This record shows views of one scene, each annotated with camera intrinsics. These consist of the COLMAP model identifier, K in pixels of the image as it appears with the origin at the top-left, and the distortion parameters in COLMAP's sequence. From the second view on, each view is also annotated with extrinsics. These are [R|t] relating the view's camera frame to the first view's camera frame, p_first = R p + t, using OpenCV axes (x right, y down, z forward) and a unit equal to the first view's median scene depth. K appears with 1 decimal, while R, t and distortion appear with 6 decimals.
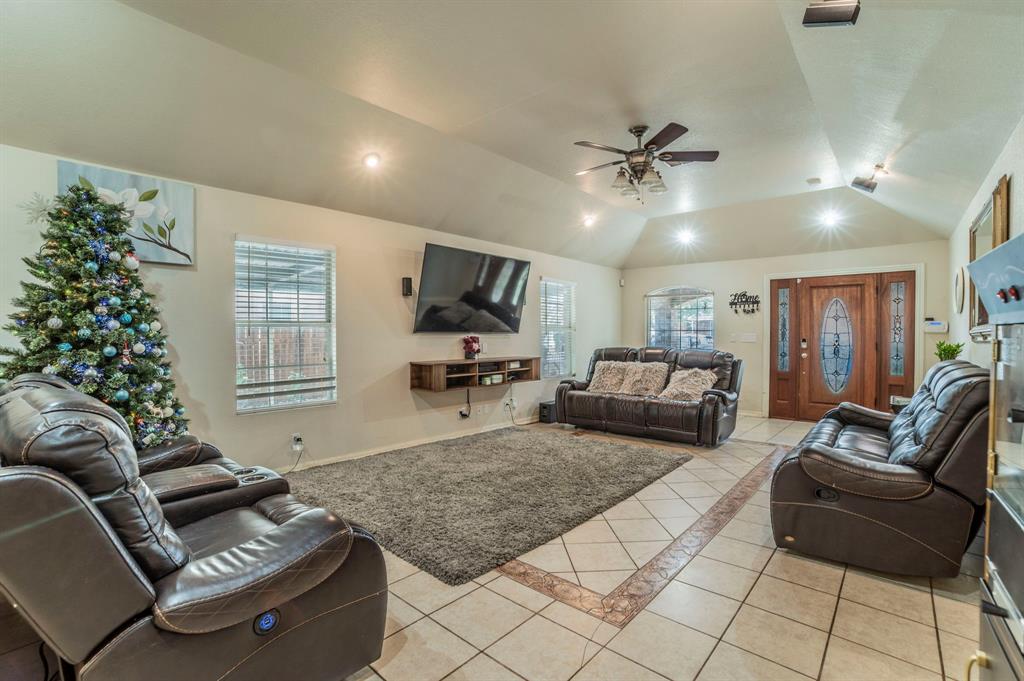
lens RADIAL K [[462.3, 0, 512.0], [0, 462.3, 340.5], [0, 0, 1]] dist [-0.076987, 0.000149]
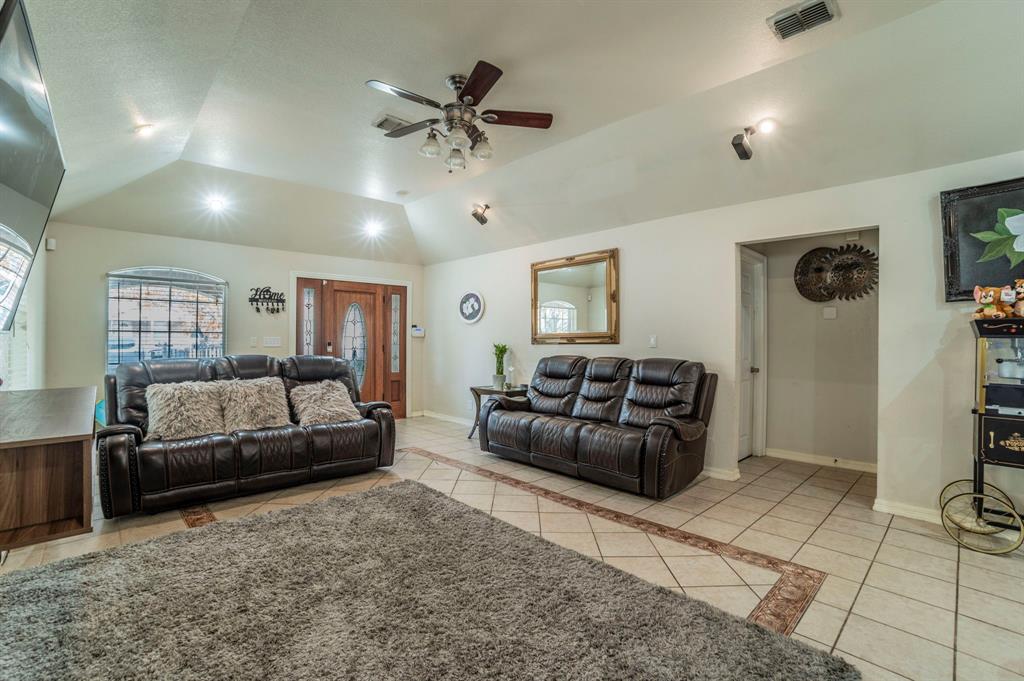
lens RADIAL K [[462.3, 0, 512.0], [0, 462.3, 340.5], [0, 0, 1]] dist [-0.076987, 0.000149]
pose [[0.086484, -0.000851, 0.996253, -0.329055], [0.009367, 0.999956, 0.000041, -0.004938], [-0.996209, 0.009329, 0.086488, 0.557059]]
